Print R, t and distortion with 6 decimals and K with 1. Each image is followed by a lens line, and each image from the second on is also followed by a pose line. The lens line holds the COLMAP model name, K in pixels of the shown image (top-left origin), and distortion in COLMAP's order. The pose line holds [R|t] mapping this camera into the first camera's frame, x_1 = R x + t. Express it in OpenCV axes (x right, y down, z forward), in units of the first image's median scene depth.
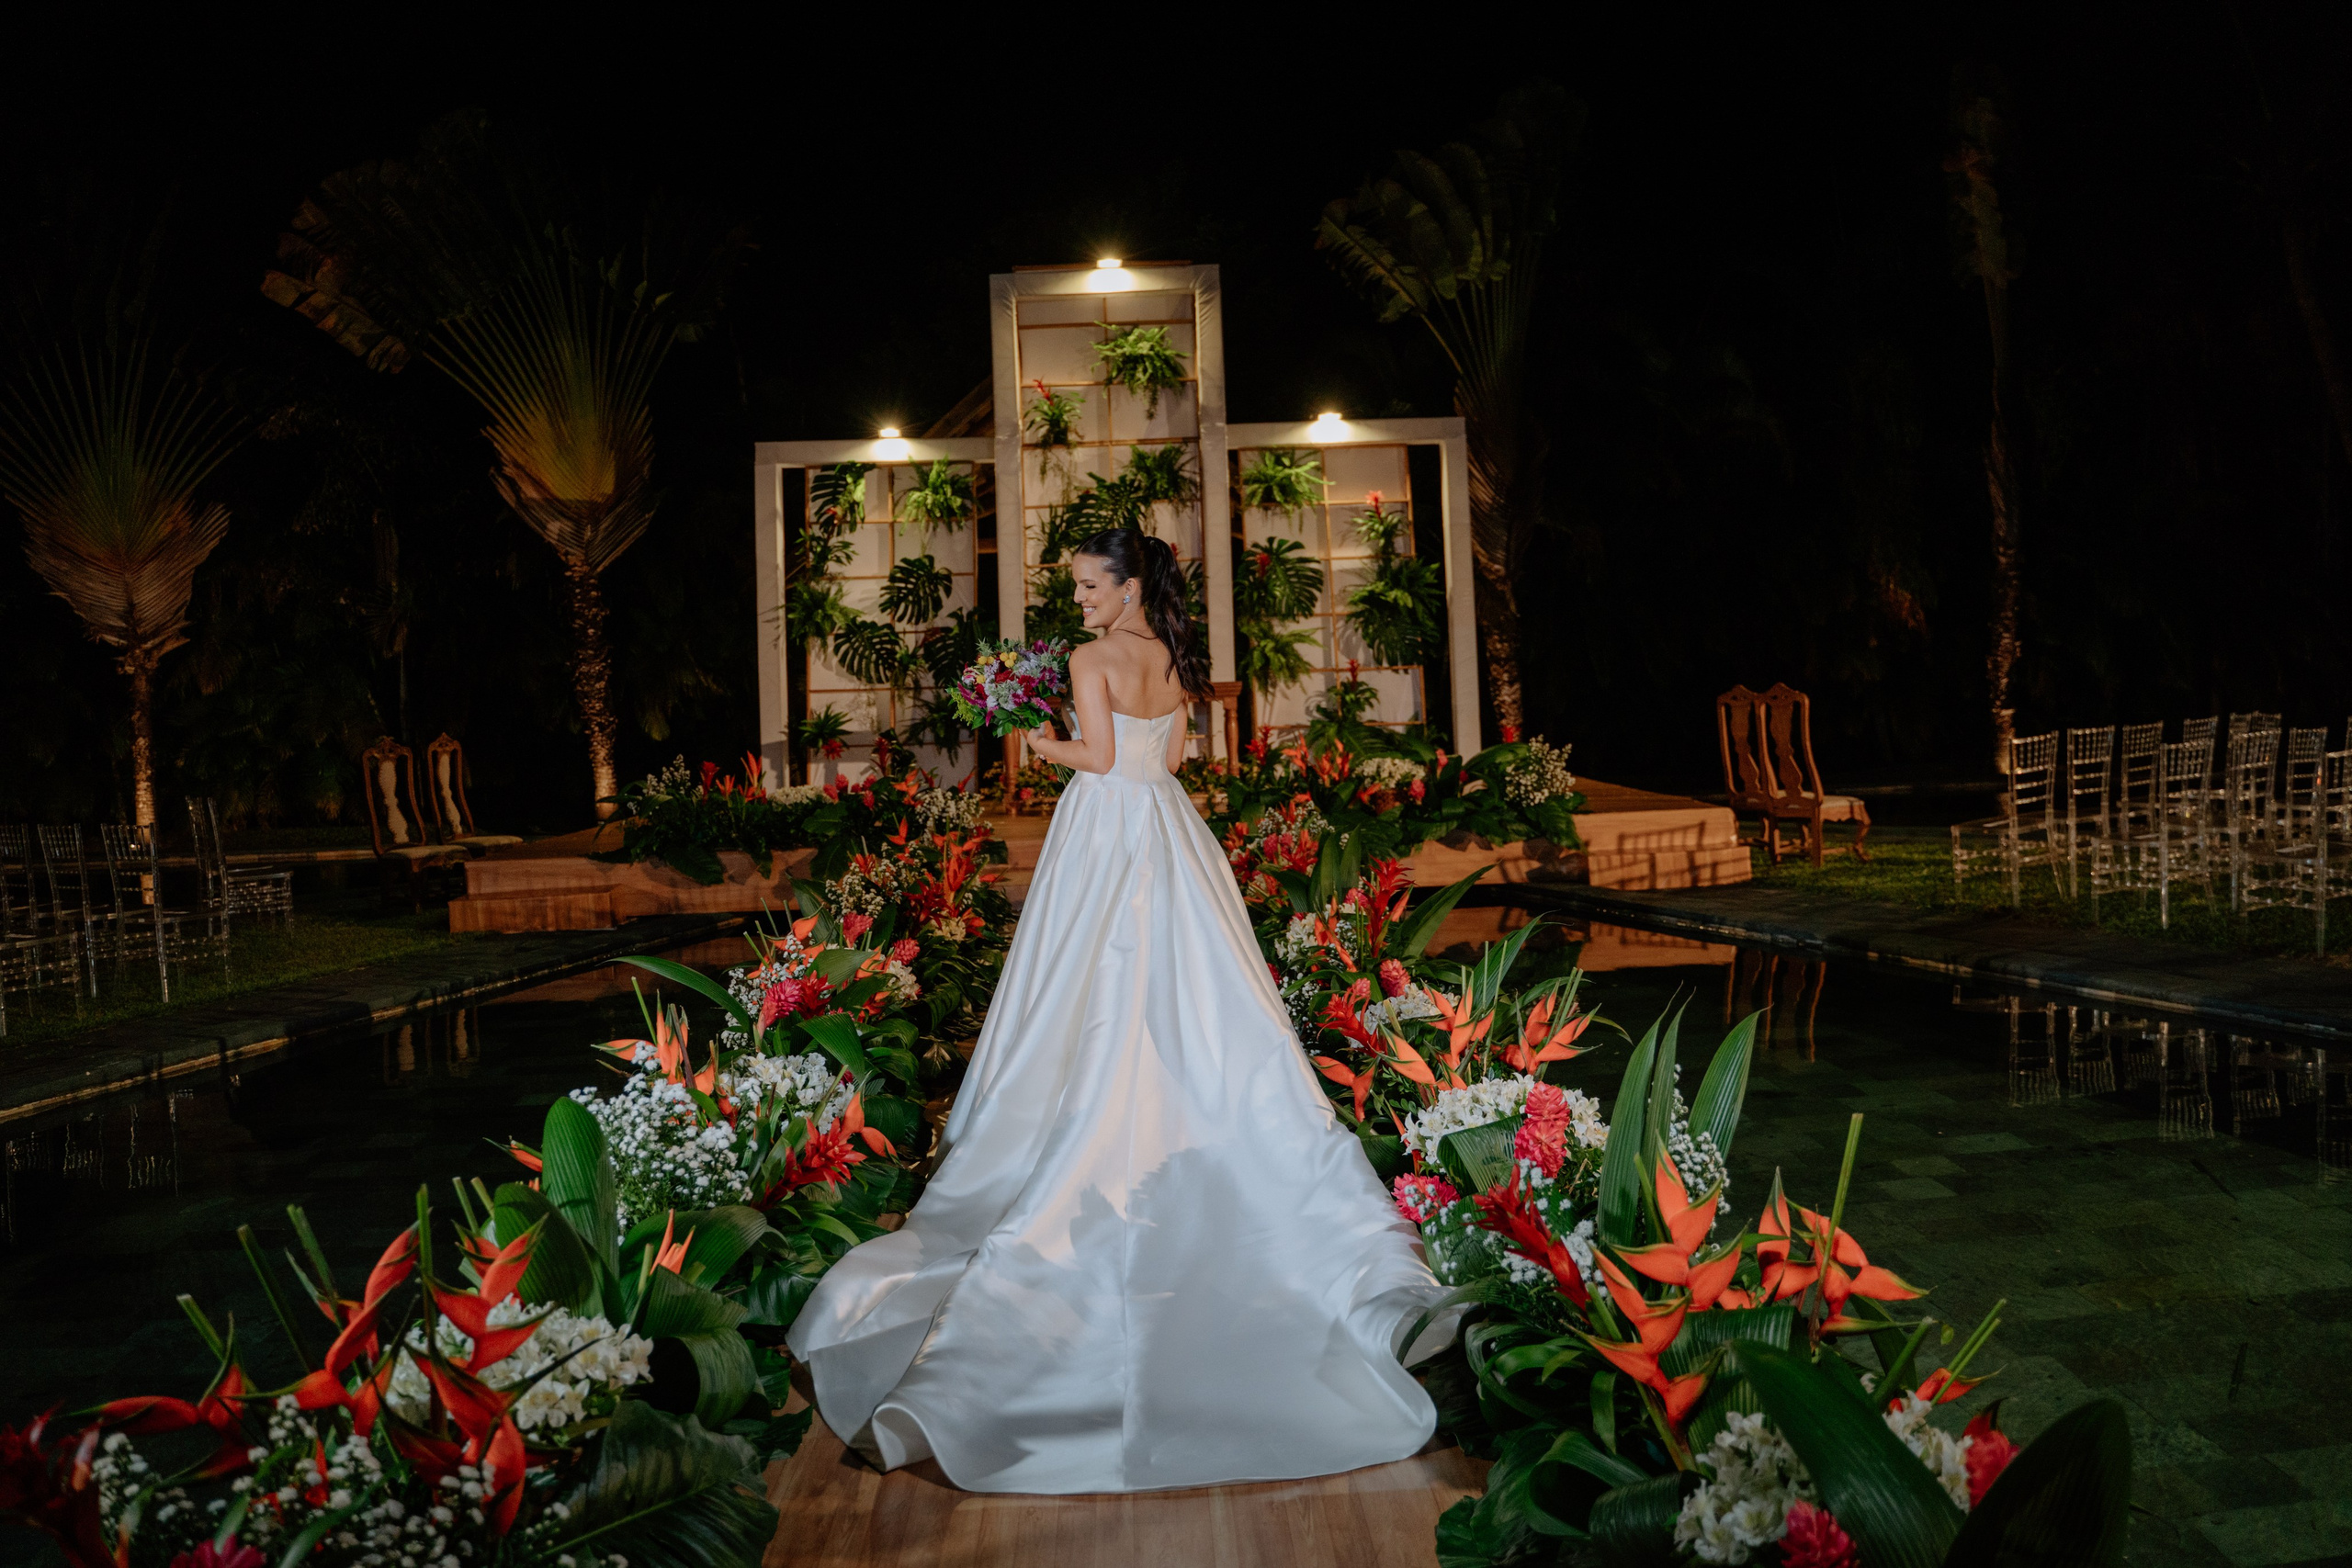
lens RADIAL K [[1897.6, 0, 1167.5], [0, 1897.6, 795.2], [0, 0, 1]] dist [-0.114564, 0.086578]
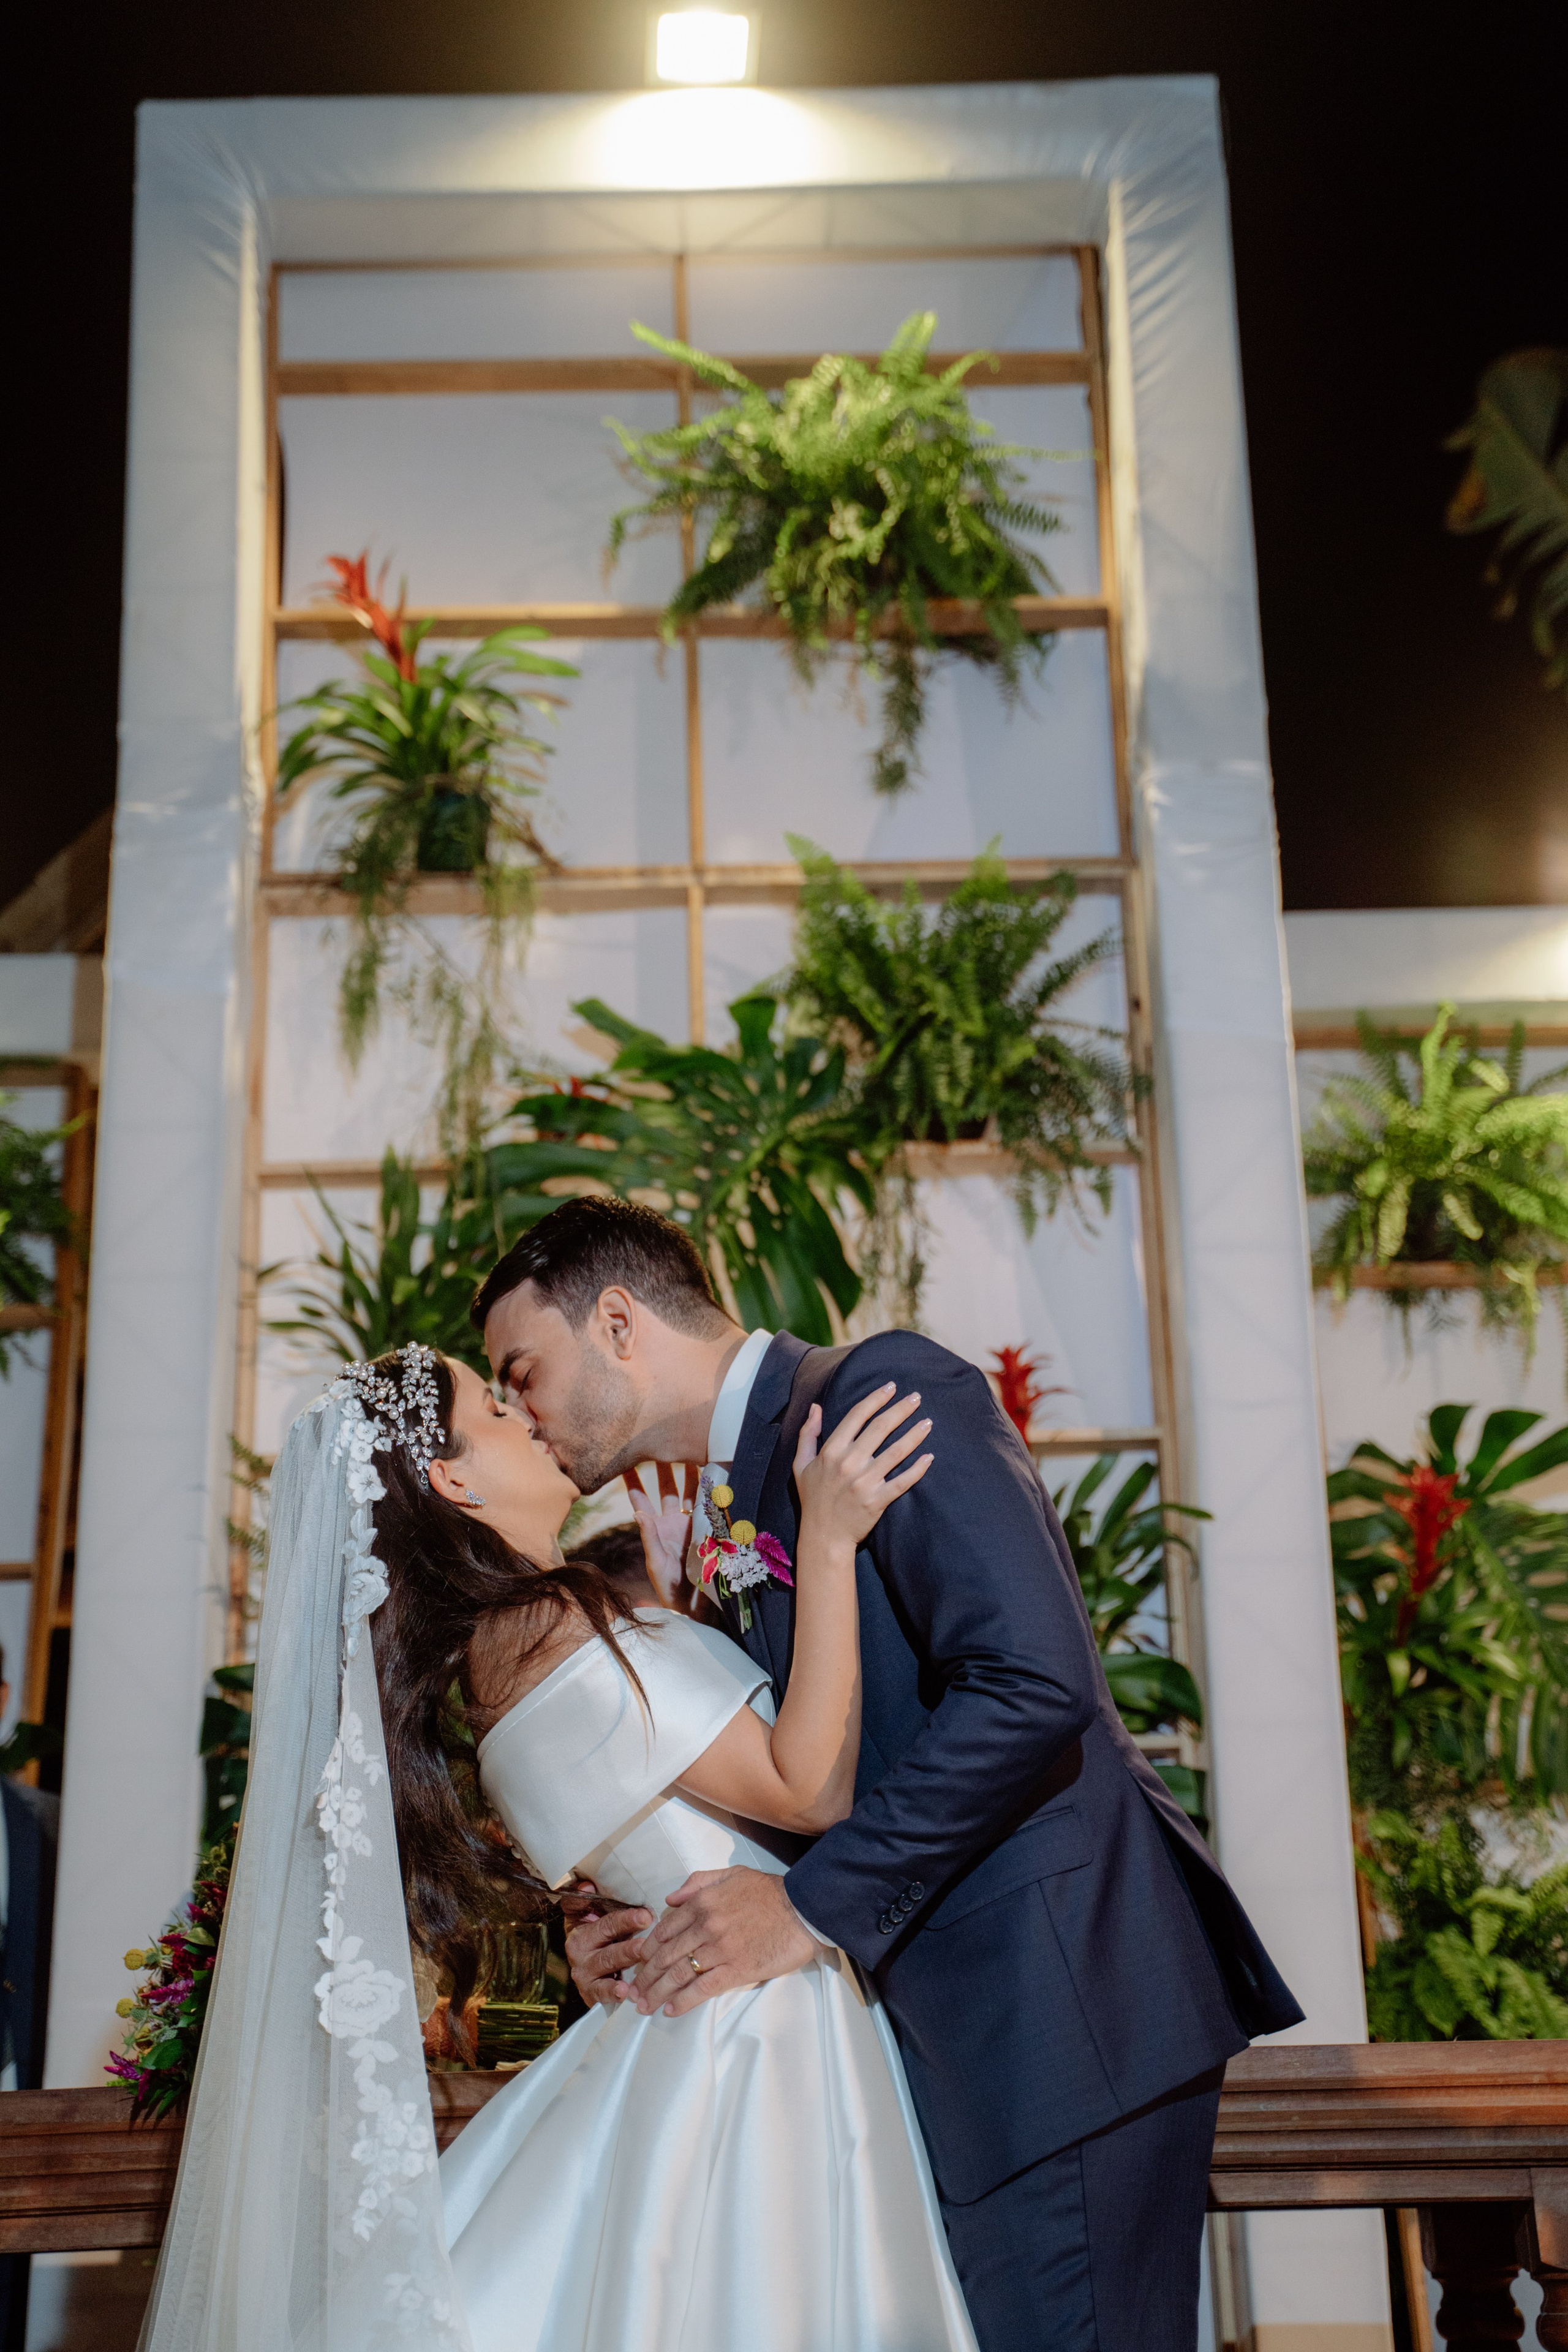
lens RADIAL K [[3360.0, 0, 784.0], [0, 3360.0, 1176.0], [0, 0, 1]] dist [0.056334, 0.059483]
pose [[0.999915, 0.009119, -0.009362, -0.016246], [-0.011808, 0.937367, -0.348143, -0.028873], [0.005601, 0.348224, 0.937395, 0.643821]]
